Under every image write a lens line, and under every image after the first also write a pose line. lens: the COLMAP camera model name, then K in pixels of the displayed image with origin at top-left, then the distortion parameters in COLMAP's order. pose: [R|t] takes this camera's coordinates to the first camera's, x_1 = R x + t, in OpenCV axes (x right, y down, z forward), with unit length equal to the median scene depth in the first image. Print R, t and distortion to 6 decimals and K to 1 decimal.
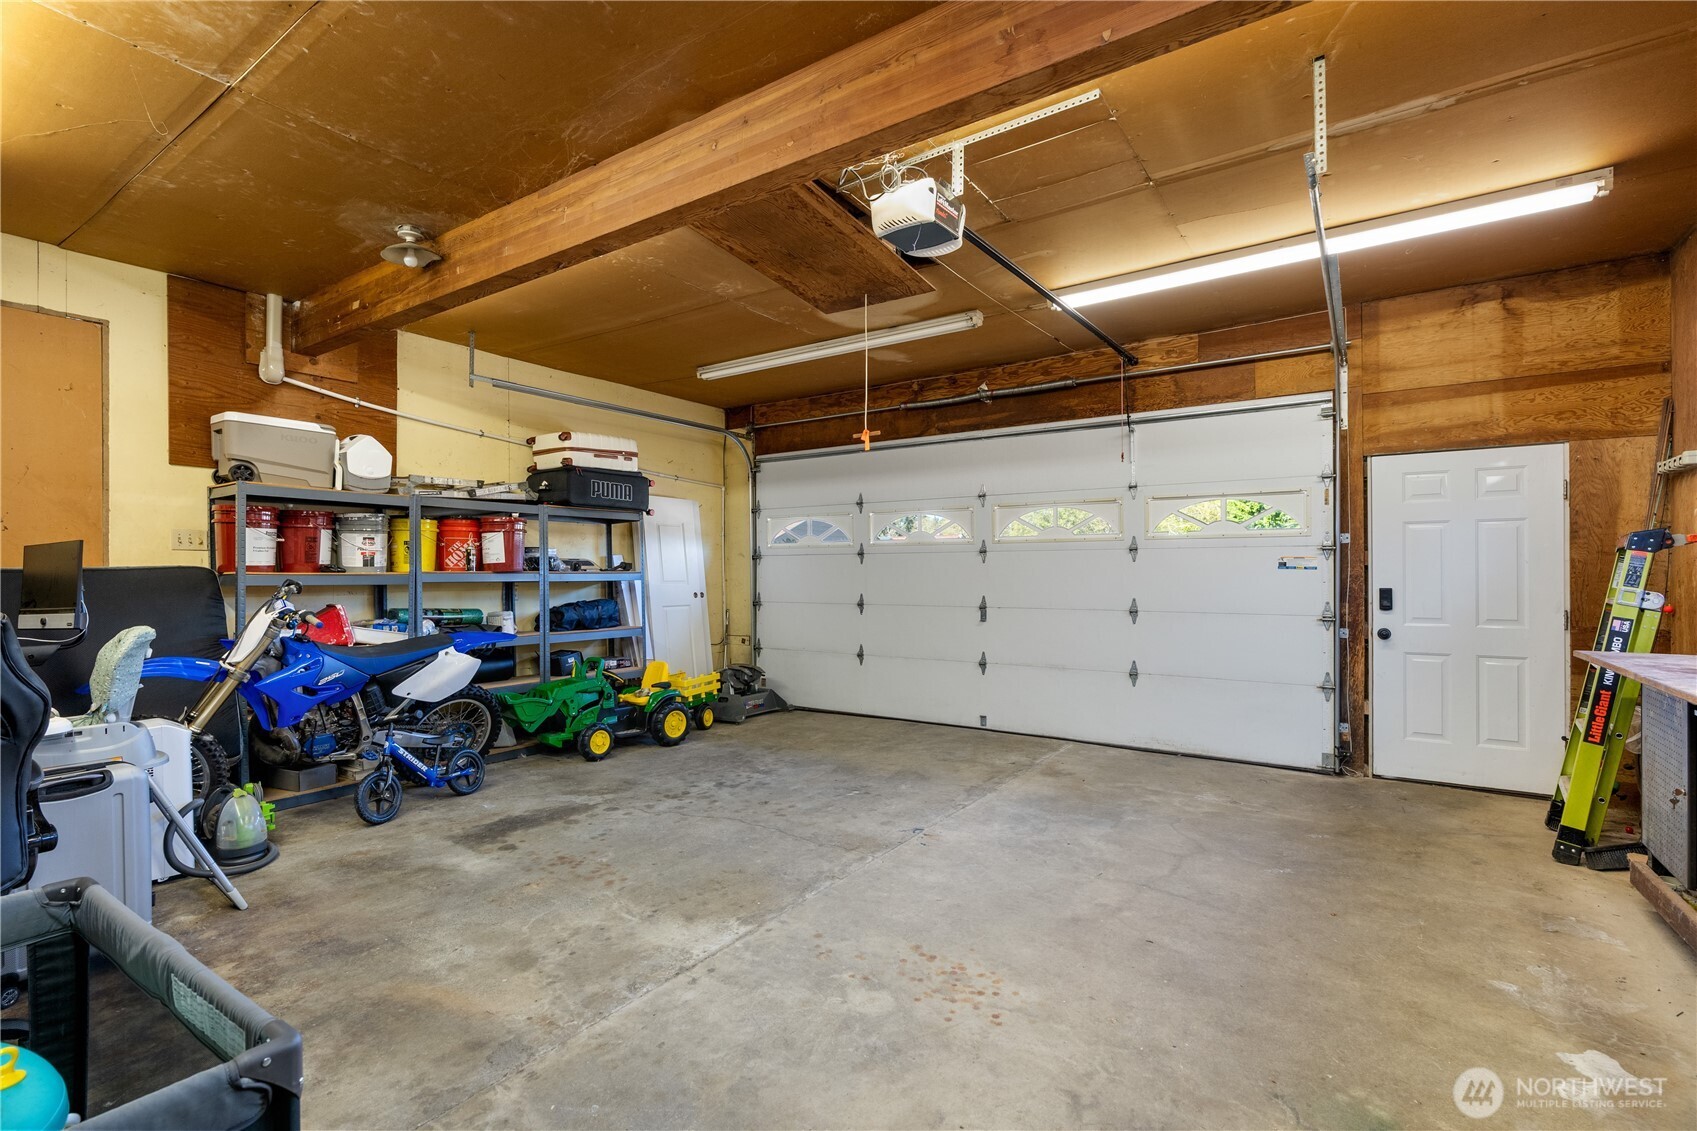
lens RADIAL K [[774.9, 0, 846.7], [0, 774.9, 572.1], [0, 0, 1]] dist [-0.001738, 0.000575]
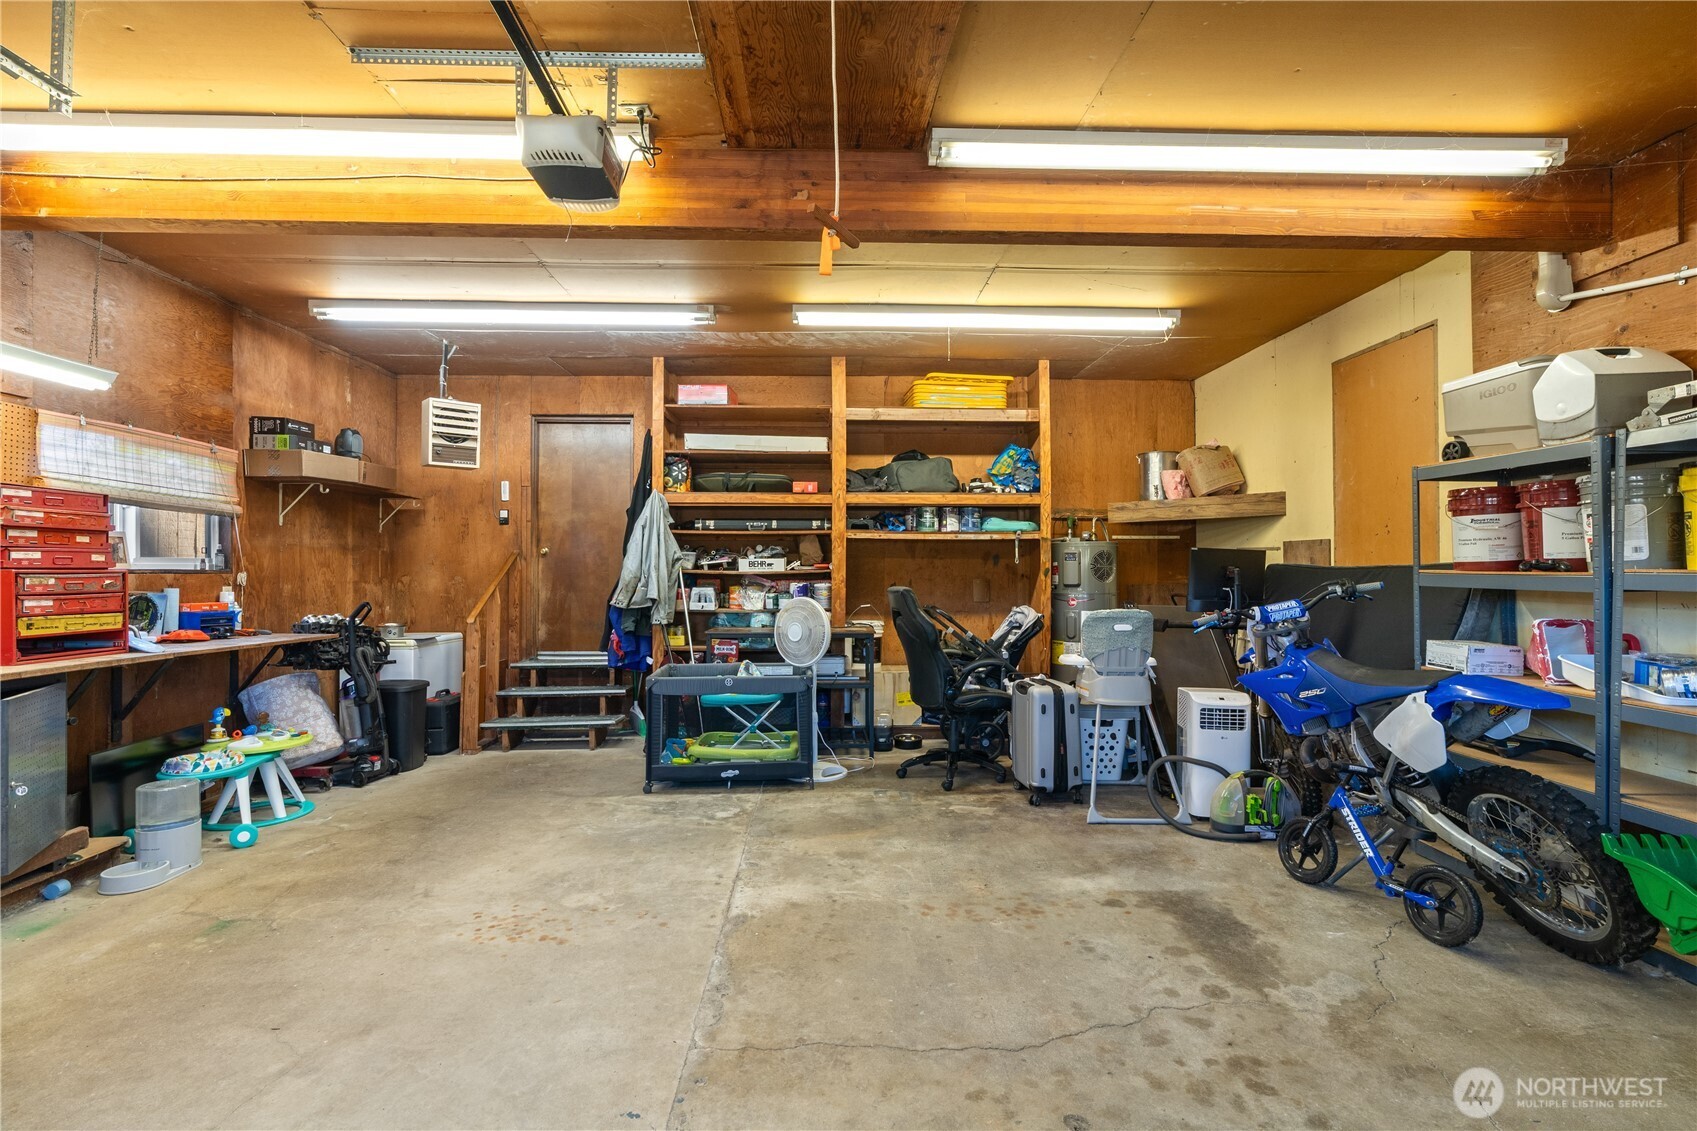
lens RADIAL K [[774.9, 0, 846.6], [0, 774.9, 566.8], [0, 0, 1]] dist [-0.001738, 0.000575]
pose [[-0.805945, 0.003460, -0.591980, 0.308720], [0.007183, 0.999966, -0.003935, -0.005766], [0.591947, -0.007424, -0.805943, 1.616932]]
